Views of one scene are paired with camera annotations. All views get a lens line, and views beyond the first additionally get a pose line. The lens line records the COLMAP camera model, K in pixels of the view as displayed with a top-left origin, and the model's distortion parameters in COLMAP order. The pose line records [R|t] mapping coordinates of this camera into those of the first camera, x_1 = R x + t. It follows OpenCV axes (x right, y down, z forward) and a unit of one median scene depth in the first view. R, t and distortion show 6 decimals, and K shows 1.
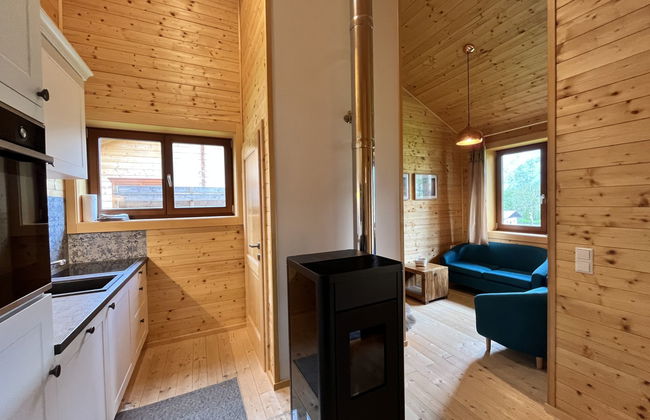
lens RADIAL K [[263.5, 0, 323.9], [0, 263.5, 210.8], [0, 0, 1]] dist [-0.000395, -0.000119]
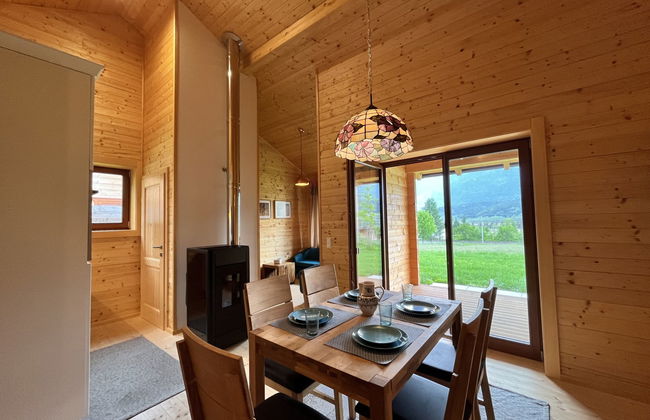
lens RADIAL K [[263.5, 0, 323.9], [0, 263.5, 210.8], [0, 0, 1]] dist [-0.000395, -0.000119]
pose [[0.906812, 0.019189, 0.421097, -0.031021], [0.013727, 0.997089, -0.074996, 0.039141], [-0.421311, 0.073788, 0.903910, -0.599863]]
